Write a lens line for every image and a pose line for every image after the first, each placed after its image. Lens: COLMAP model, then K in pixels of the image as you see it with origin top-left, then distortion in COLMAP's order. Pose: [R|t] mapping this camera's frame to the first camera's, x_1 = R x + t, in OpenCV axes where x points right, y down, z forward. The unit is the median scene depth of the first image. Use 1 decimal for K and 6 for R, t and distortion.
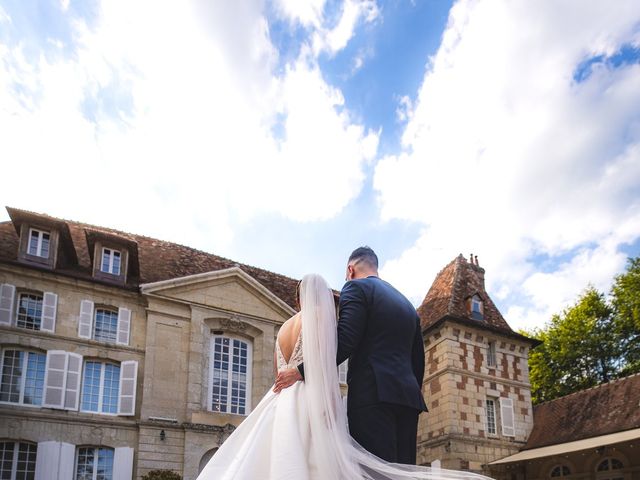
lens RADIAL K [[1146.4, 0, 320.0], [0, 1146.4, 240.0], [0, 0, 1]] dist [-0.103749, -0.081990]
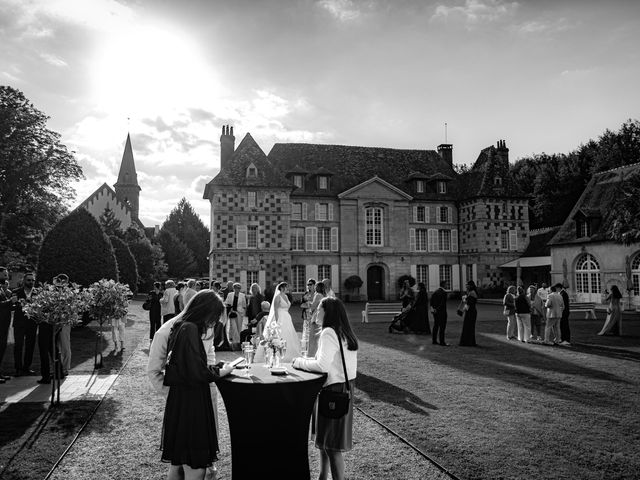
lens RADIAL K [[655.4, 0, 320.0], [0, 655.4, 240.0], [0, 0, 1]] dist [0.002764, -0.001354]
pose [[0.989559, -0.025288, -0.141894, -0.004941], [0.047764, 0.986394, 0.157310, -0.045309], [0.135985, -0.162445, 0.977302, -0.173462]]
